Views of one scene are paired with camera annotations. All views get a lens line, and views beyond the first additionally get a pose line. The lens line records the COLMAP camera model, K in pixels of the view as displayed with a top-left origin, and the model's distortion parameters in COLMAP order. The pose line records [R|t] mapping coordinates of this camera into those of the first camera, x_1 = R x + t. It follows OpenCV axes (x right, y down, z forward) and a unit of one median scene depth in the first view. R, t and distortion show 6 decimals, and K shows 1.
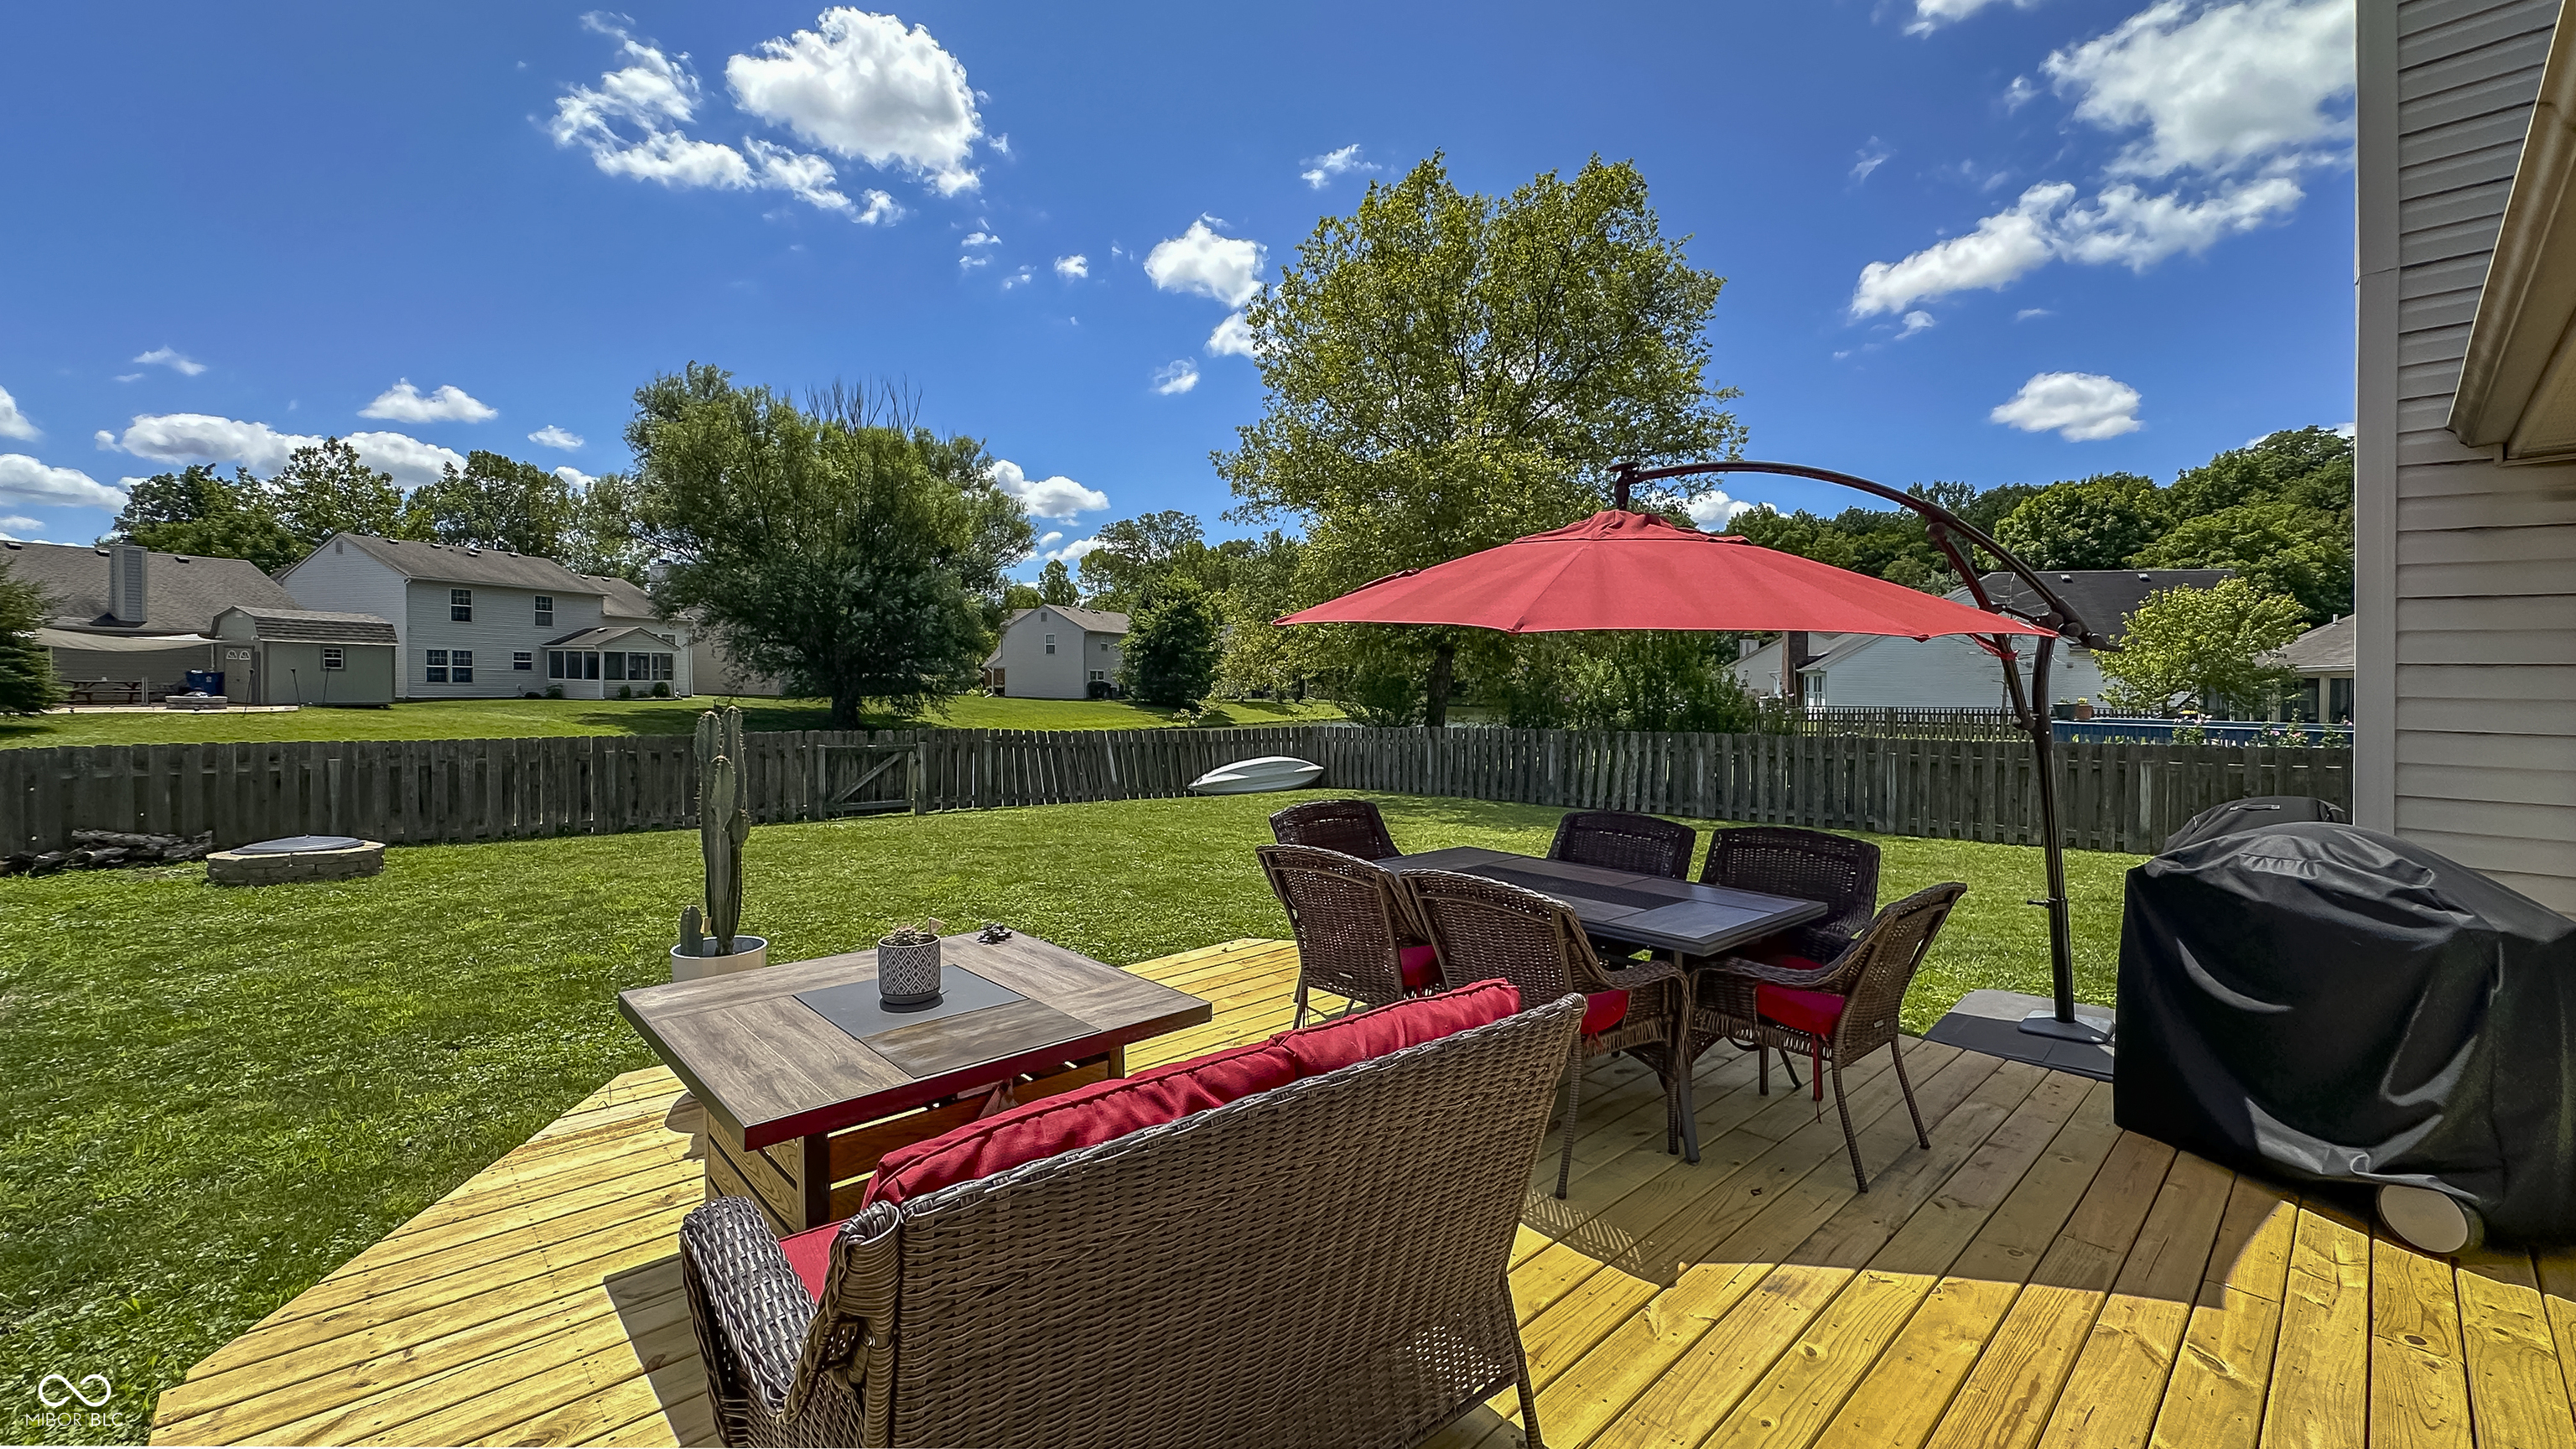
lens RADIAL K [[1040.3, 0, 1288.0], [0, 1040.3, 724.5], [0, 0, 1]] dist [-0.008028, 0.000039]
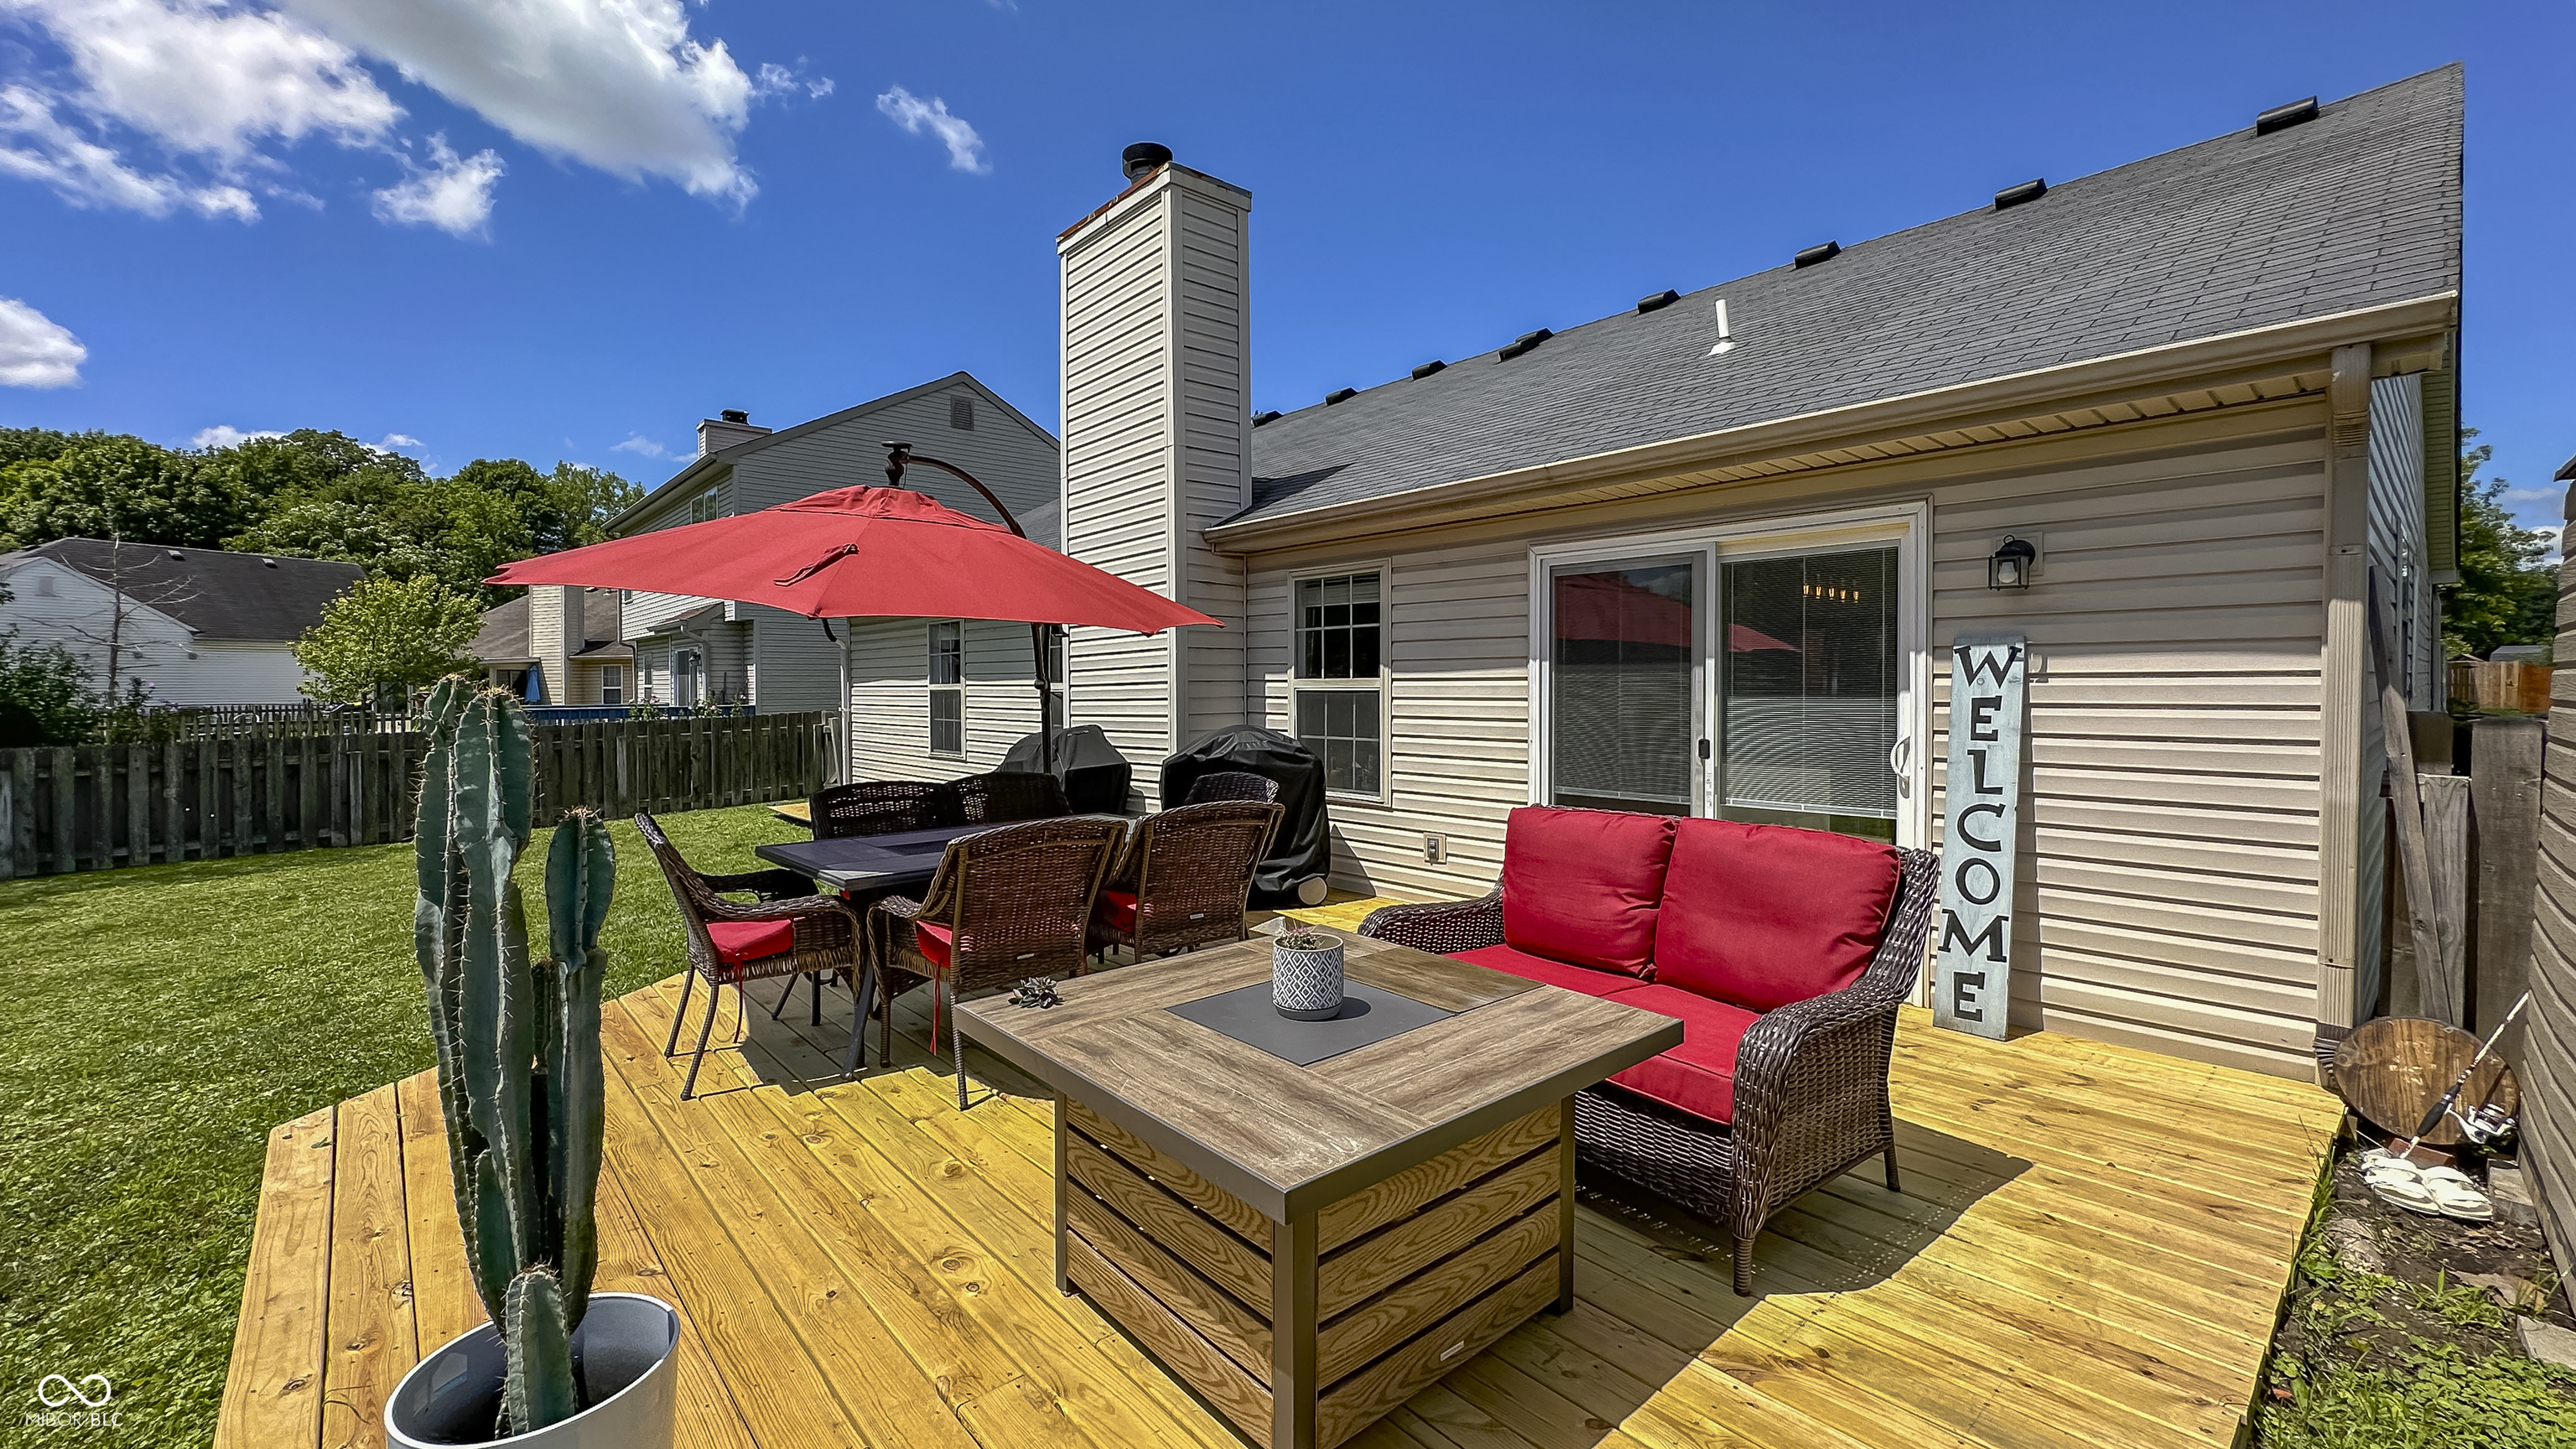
lens RADIAL K [[1016.6, 0, 1288.0], [0, 1016.6, 724.5], [0, 0, 1]] dist [-0.002602, -0.000277]
pose [[0.055811, -0.057949, 0.996758, -0.230287], [0.051138, 0.997170, 0.055110, -0.002000], [-0.997131, 0.047896, 0.058617, 0.190854]]
